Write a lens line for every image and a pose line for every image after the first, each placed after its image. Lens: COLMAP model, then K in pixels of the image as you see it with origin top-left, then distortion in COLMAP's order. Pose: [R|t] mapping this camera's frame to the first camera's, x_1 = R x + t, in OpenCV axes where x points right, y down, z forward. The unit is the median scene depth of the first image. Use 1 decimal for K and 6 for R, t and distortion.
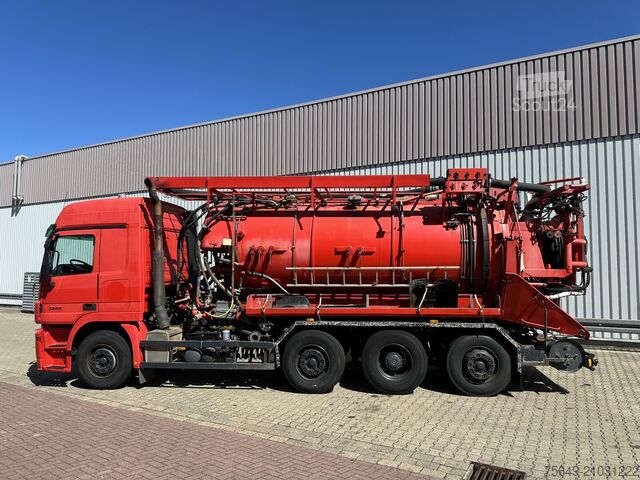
lens RADIAL K [[461.8, 0, 320.0], [0, 461.8, 240.0], [0, 0, 1]] dist [0.008022, -0.000570]
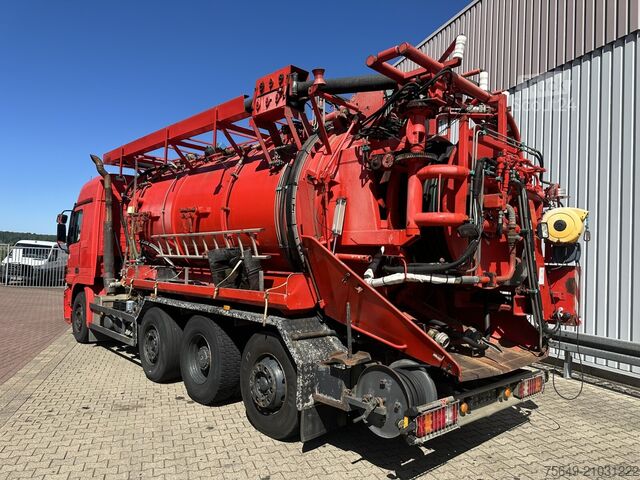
lens RADIAL K [[461.8, 0, 320.0], [0, 461.8, 240.0], [0, 0, 1]] dist [0.008022, -0.000570]
pose [[0.744515, -0.004768, -0.667589, 0.795158], [-0.001637, 0.999958, -0.008967, 0.080586], [0.667604, 0.007769, 0.744476, 0.572462]]
